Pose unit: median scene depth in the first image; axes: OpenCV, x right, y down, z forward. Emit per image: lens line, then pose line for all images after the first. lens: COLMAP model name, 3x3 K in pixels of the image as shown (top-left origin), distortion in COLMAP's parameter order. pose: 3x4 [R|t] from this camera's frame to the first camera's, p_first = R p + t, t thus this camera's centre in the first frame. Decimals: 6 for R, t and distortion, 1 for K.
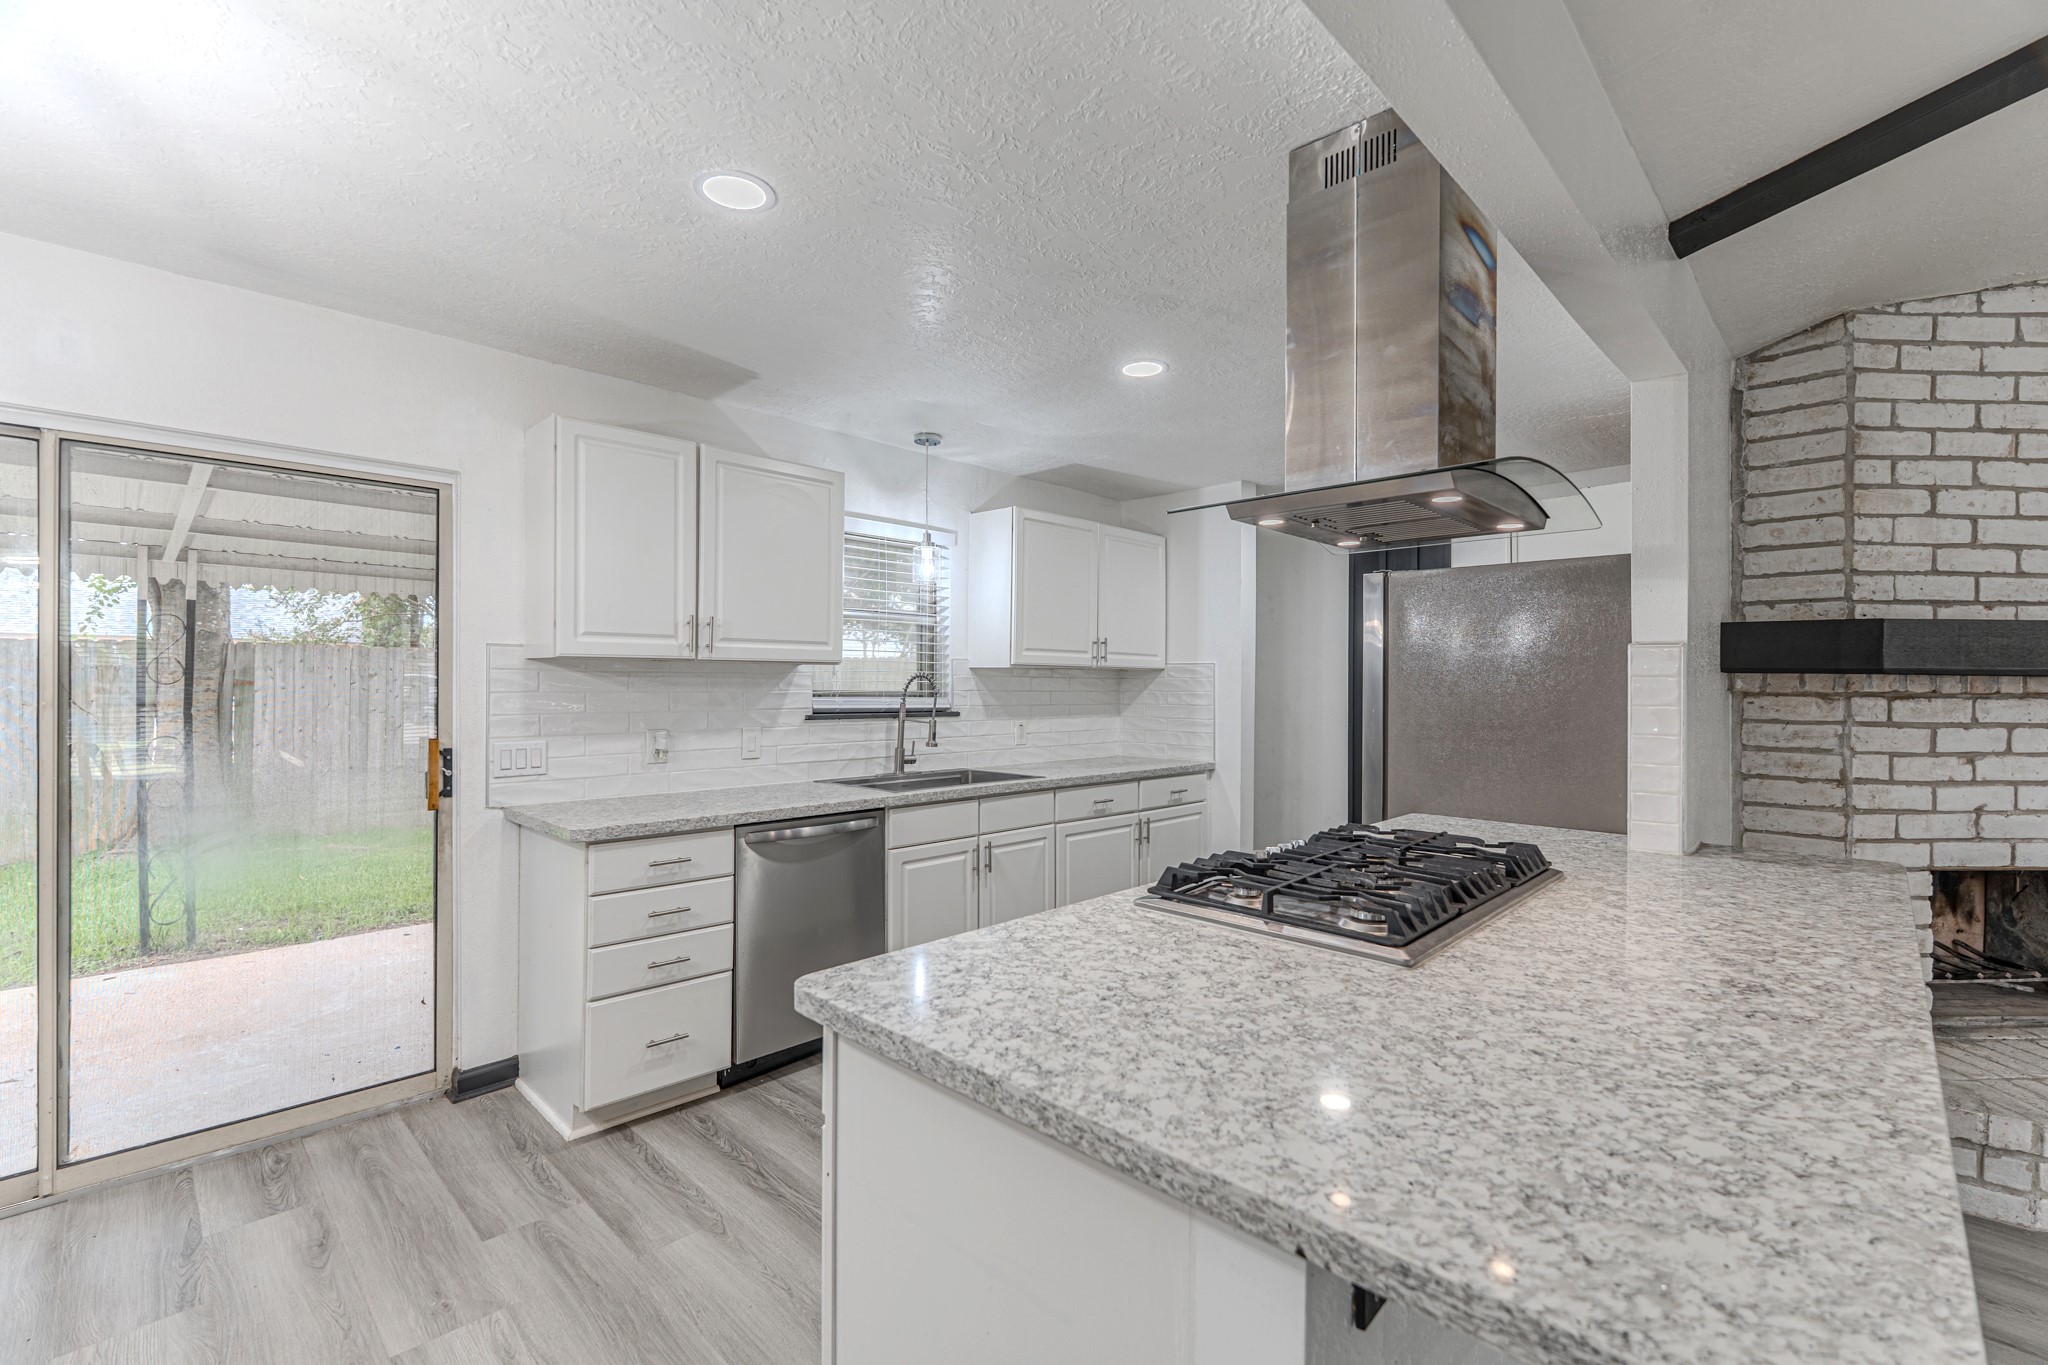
lens RADIAL K [[895.7, 0, 1018.4], [0, 895.7, 681.5], [0, 0, 1]] dist [-0.003157, -0.000580]
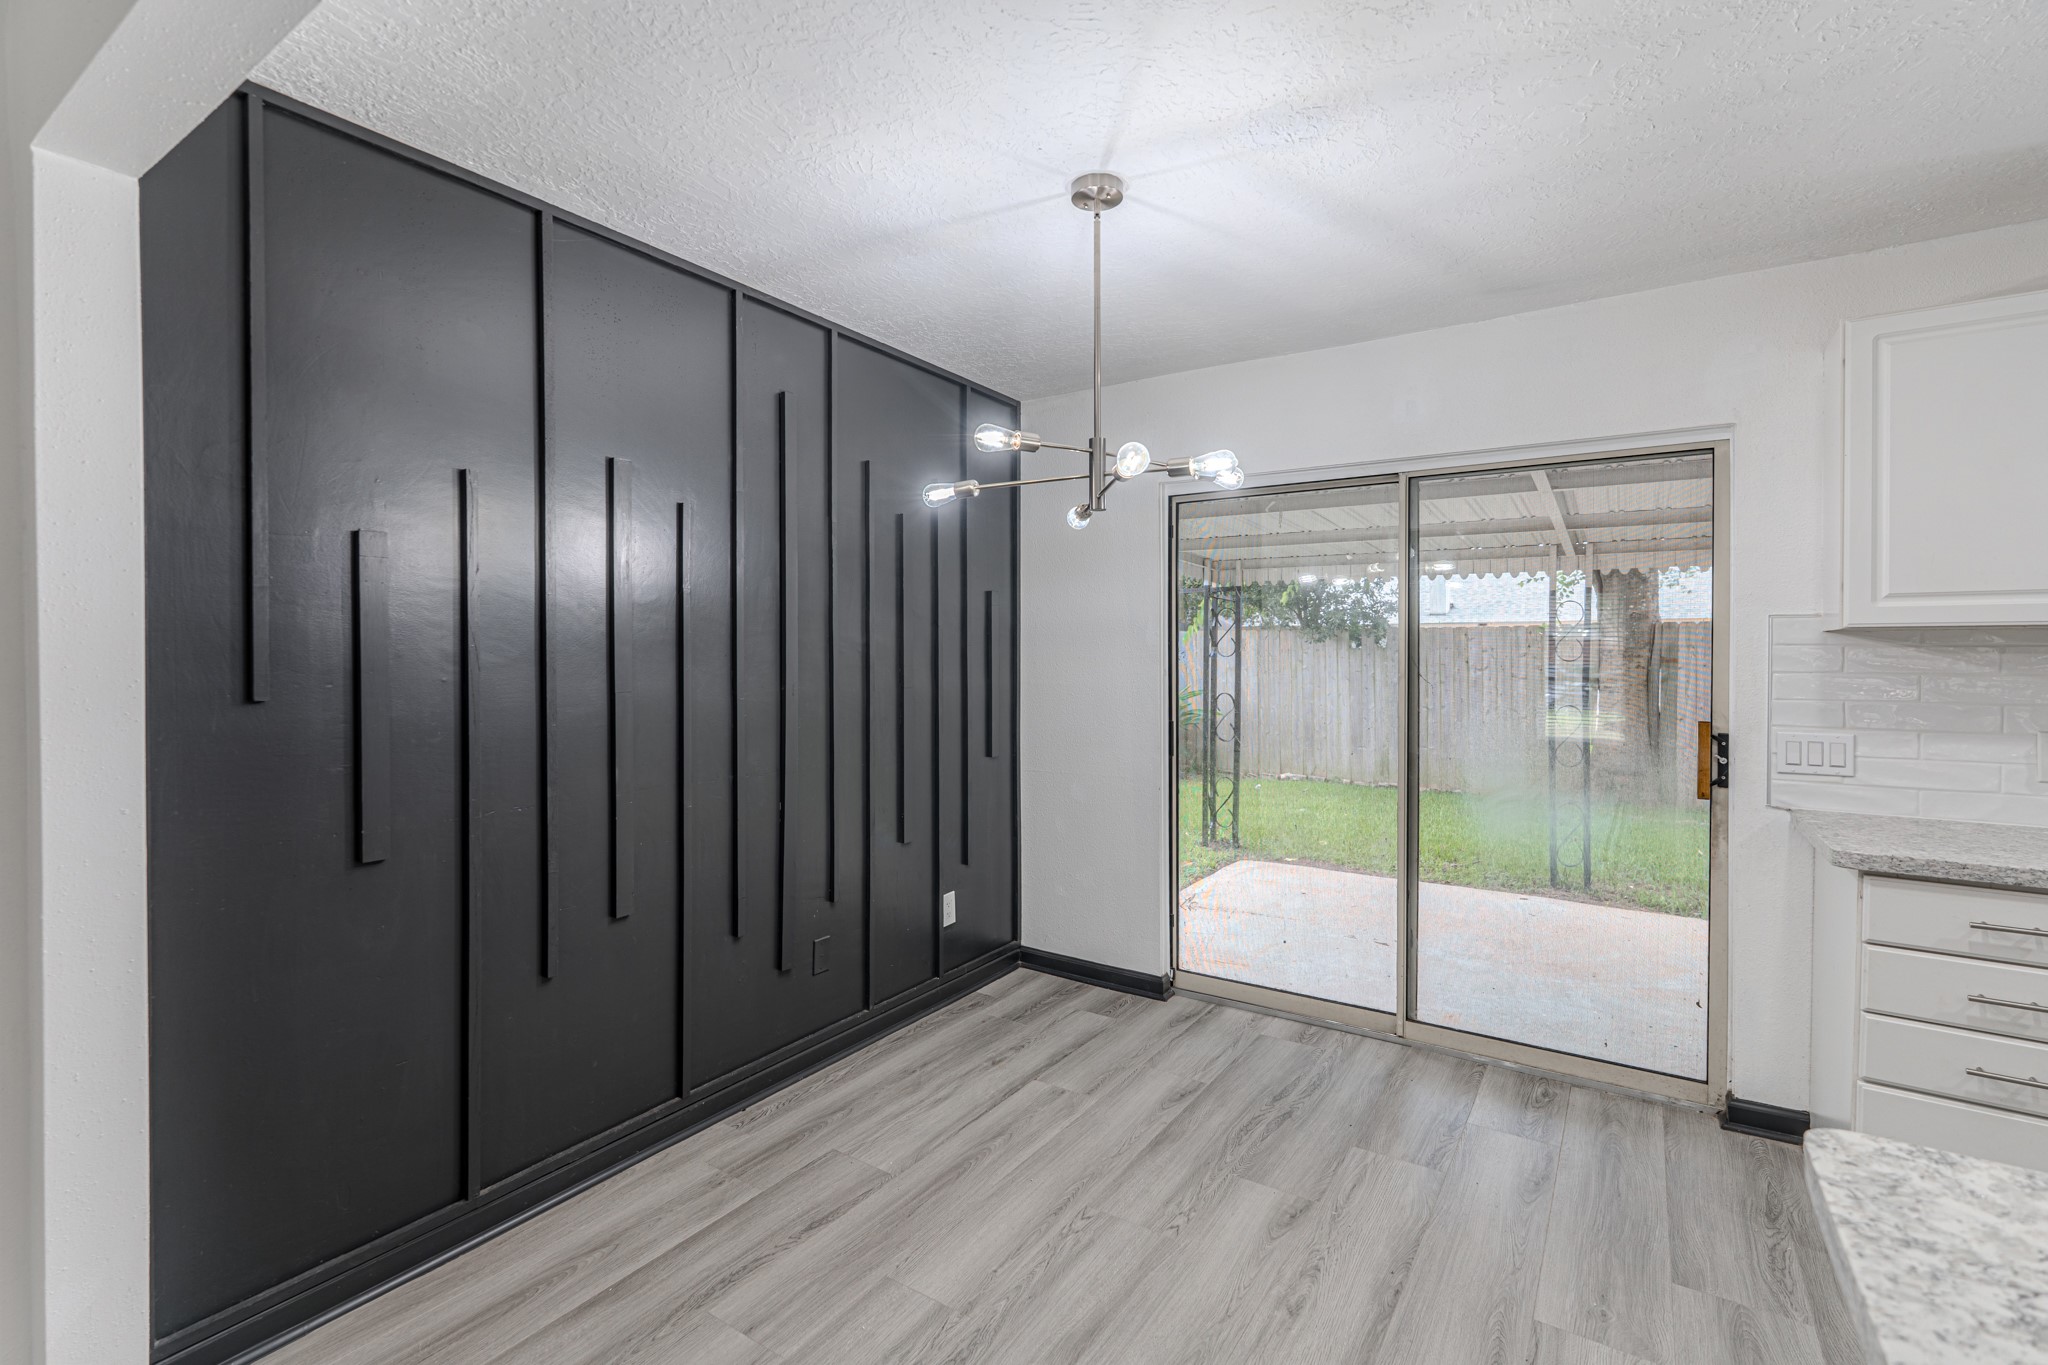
lens RADIAL K [[907.6, 0, 1043.0], [0, 907.6, 662.9], [0, 0, 1]] dist [-0.001608, -0.000255]
pose [[0.201232, 0.006169, -0.979524, 0.121640], [-0.001959, 0.999981, 0.005895, -0.000410], [0.979542, 0.000733, 0.201240, 0.147488]]
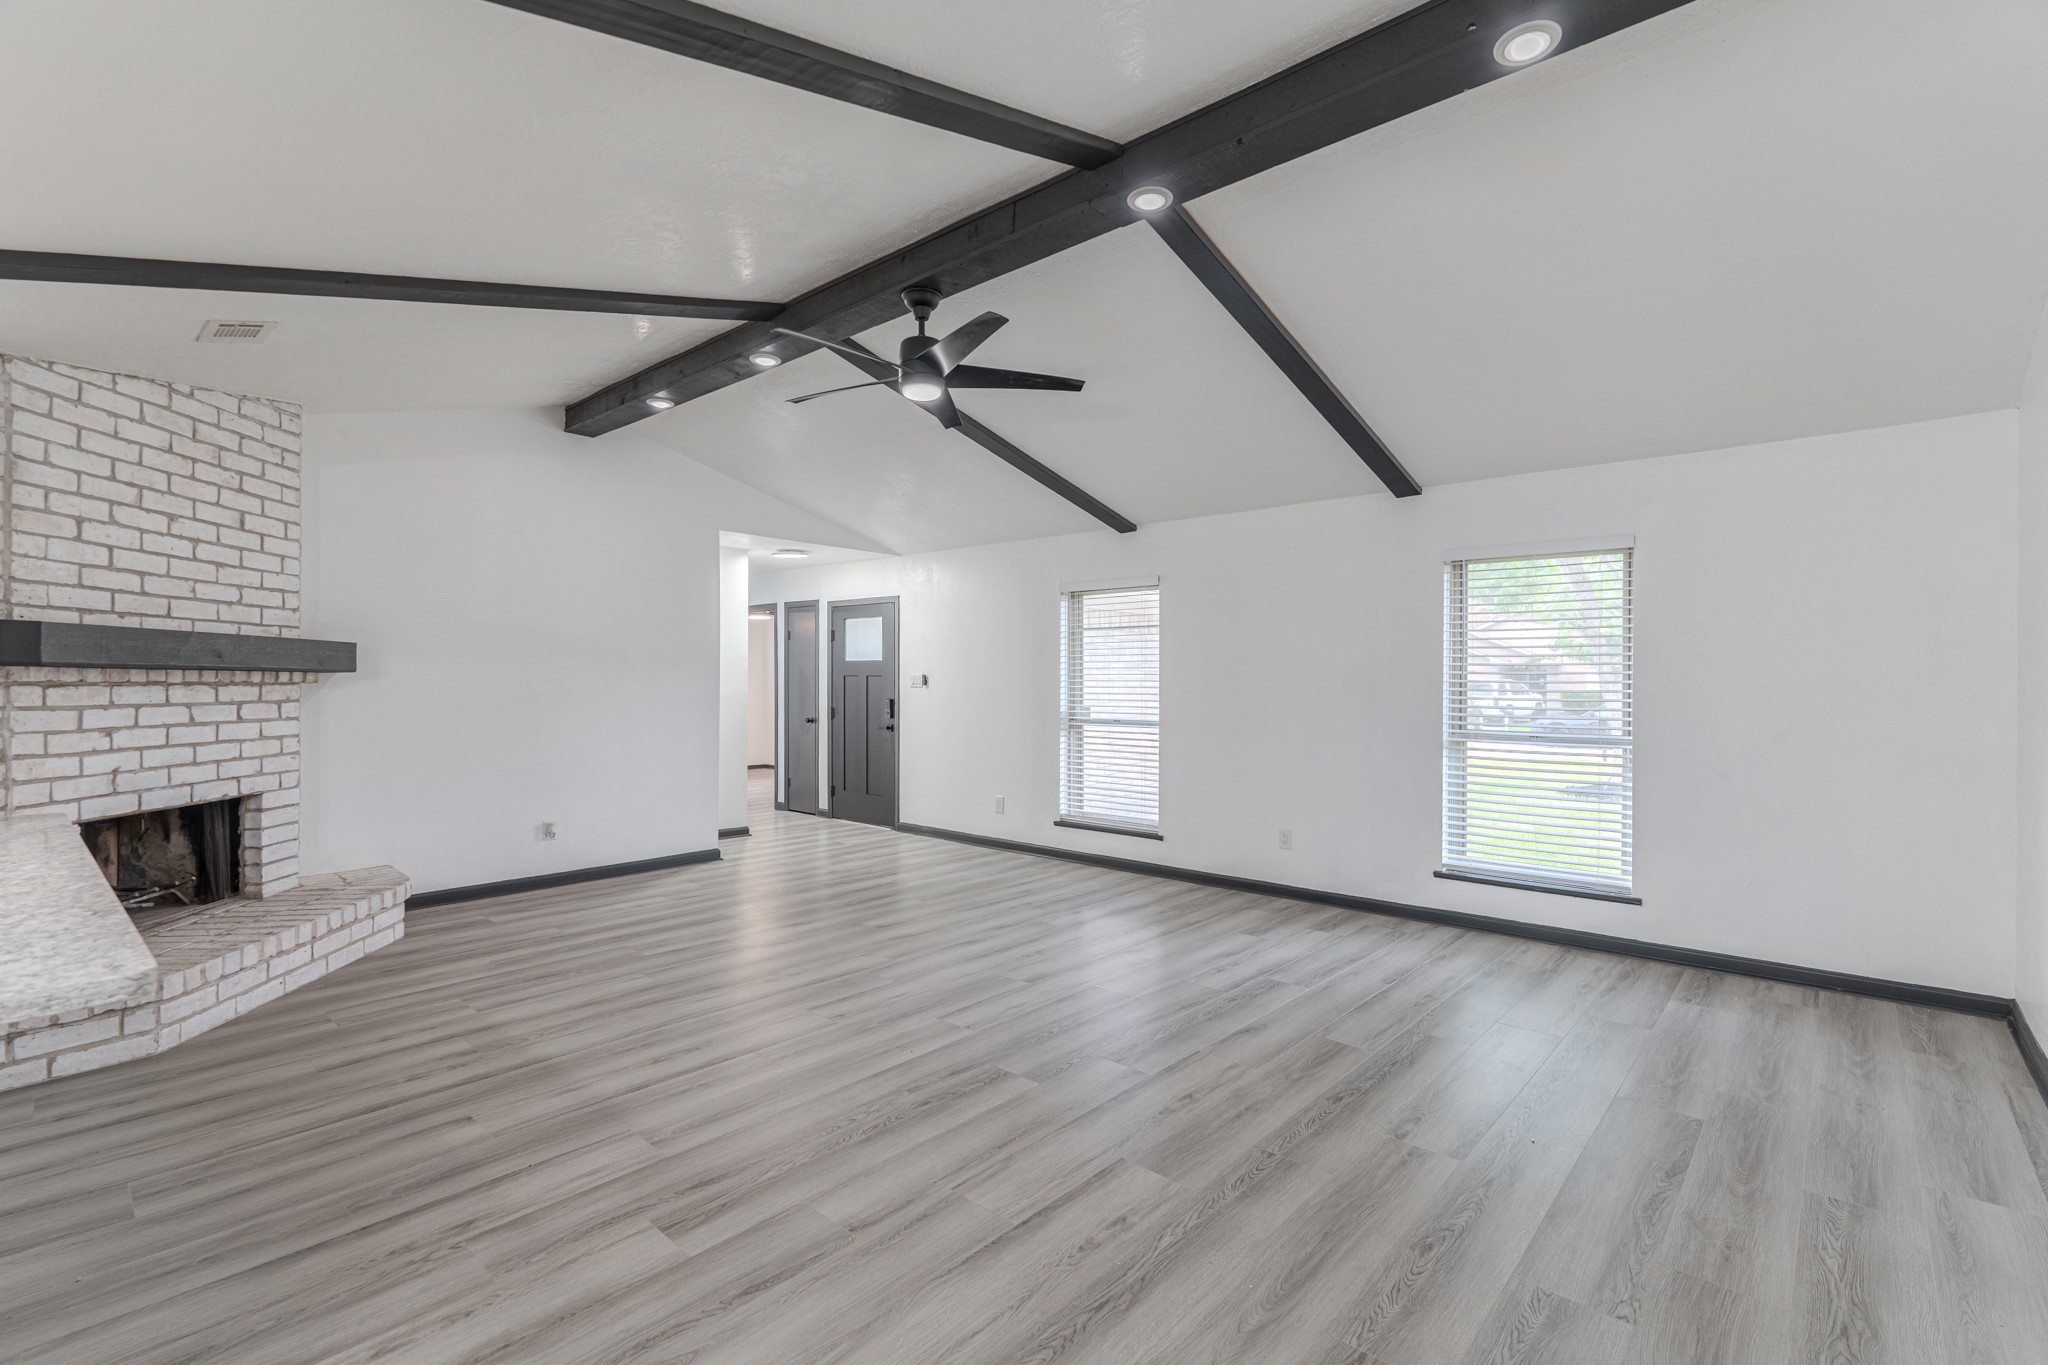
lens RADIAL K [[915.6, 0, 1021.2], [0, 915.6, 682.7], [0, 0, 1]] dist [-0.002458, 0.000668]
pose [[-0.042522, -0.007565, 0.999067, -0.306689], [-0.002351, 0.999969, 0.007472, 0.001184], [-0.999093, -0.002031, -0.042539, -0.261334]]
